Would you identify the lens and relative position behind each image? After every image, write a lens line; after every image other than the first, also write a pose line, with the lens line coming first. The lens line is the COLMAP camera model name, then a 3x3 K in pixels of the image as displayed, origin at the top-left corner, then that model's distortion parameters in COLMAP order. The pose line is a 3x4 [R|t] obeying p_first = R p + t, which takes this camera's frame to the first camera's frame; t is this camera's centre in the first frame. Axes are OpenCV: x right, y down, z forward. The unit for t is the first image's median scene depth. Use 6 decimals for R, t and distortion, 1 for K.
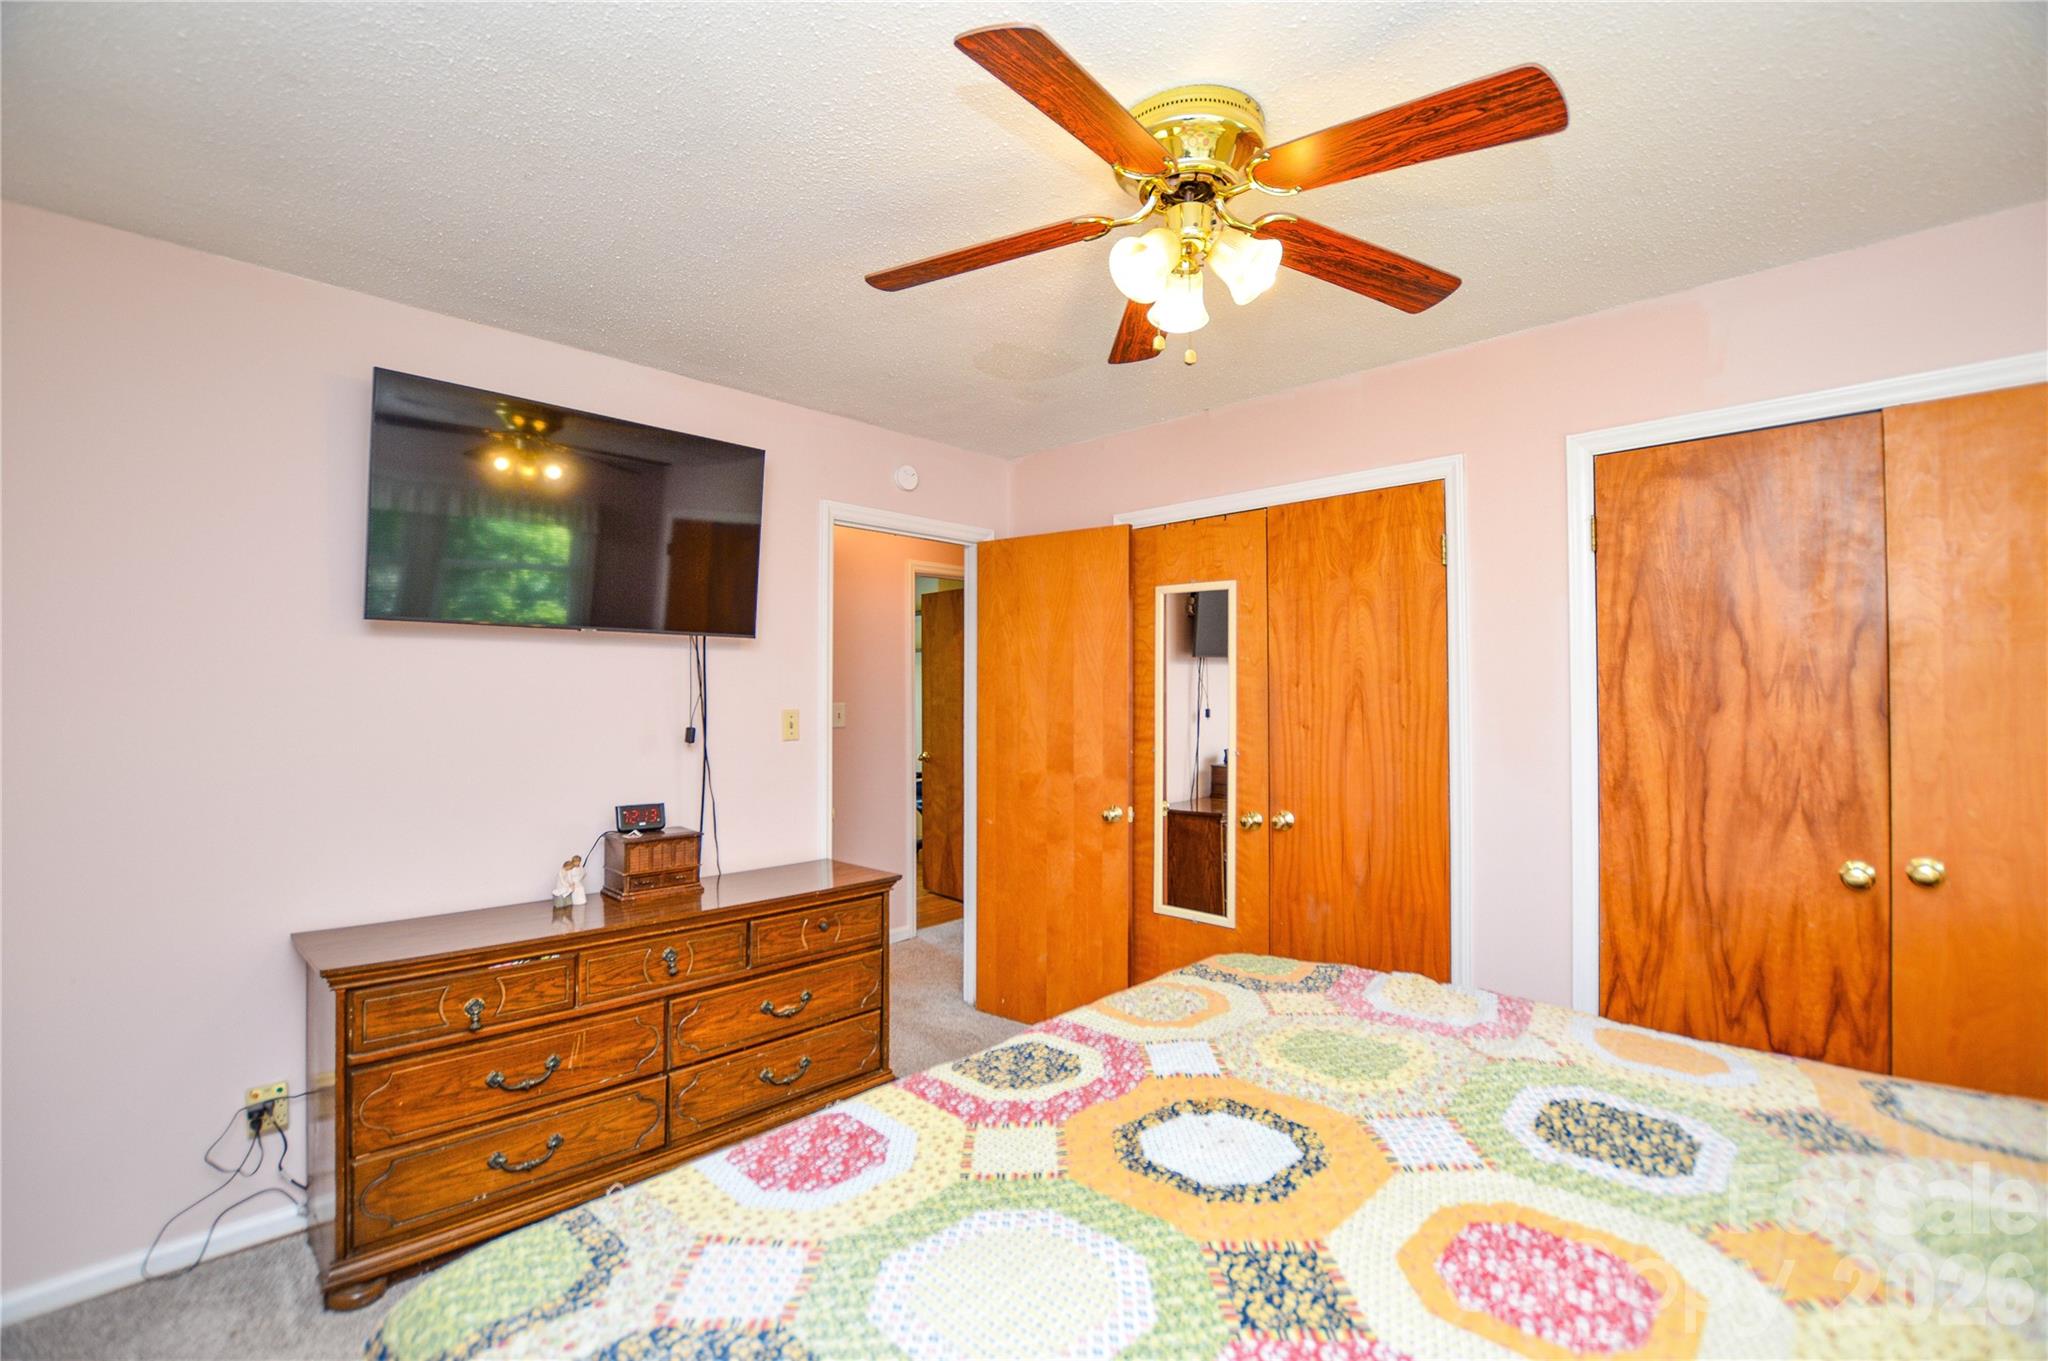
lens RADIAL K [[932.2, 0, 1024.0], [0, 932.2, 680.5], [0, 0, 1]] dist [-0.026660, 0.000468]
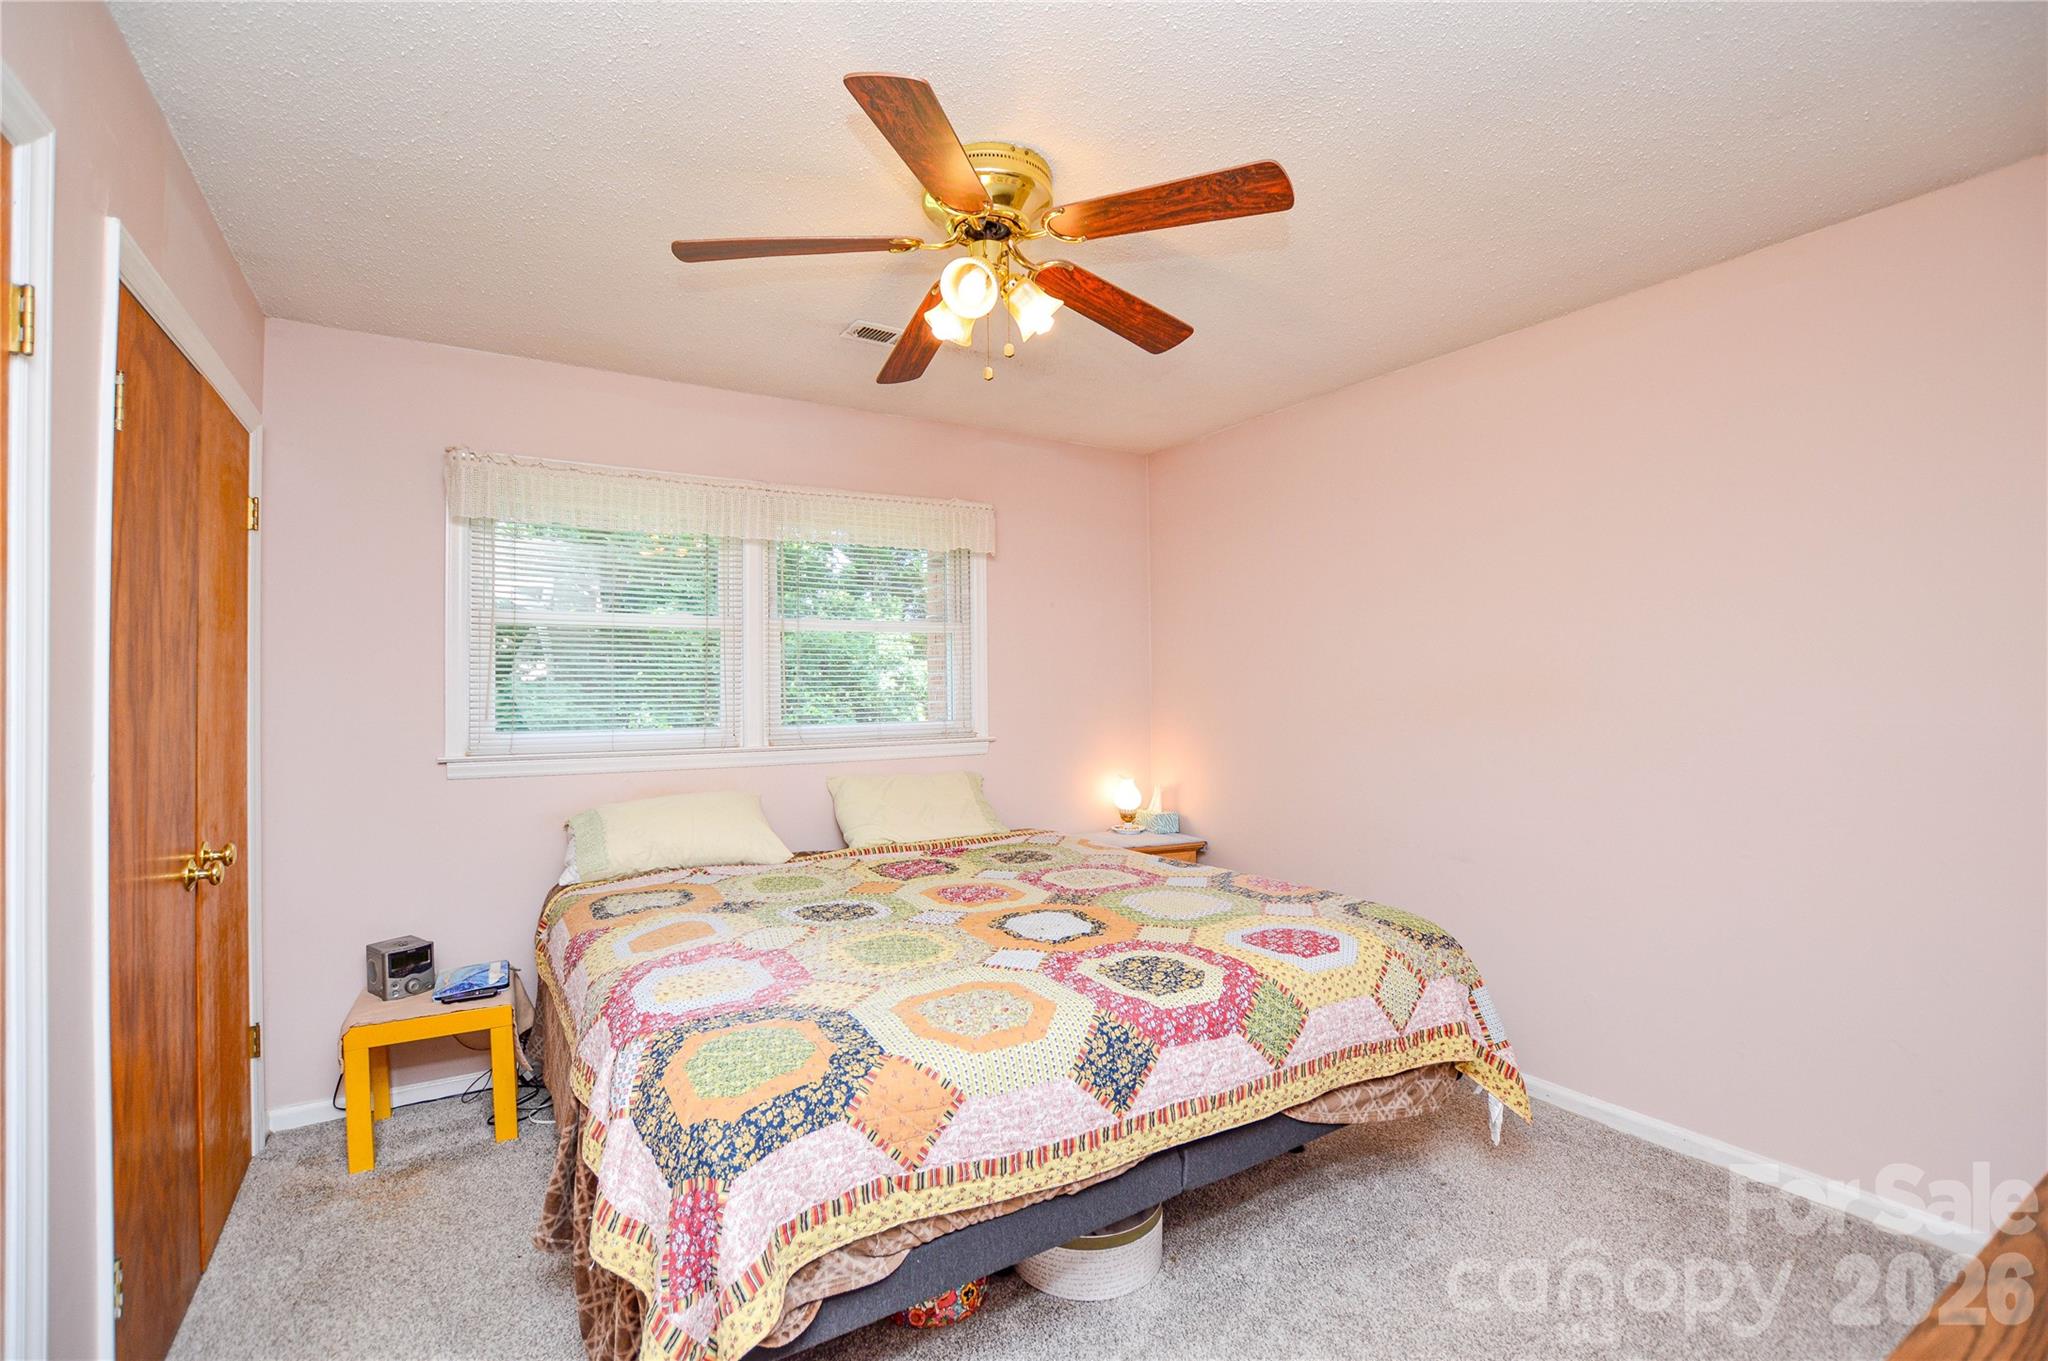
lens RADIAL K [[932.2, 0, 1024.0], [0, 932.2, 680.5], [0, 0, 1]] dist [-0.026660, 0.000468]
pose [[-0.969059, 0.006332, 0.246749, -0.161695], [0.001689, 0.999818, -0.019025, 0.064168], [-0.246824, -0.018019, -0.968893, 2.406748]]
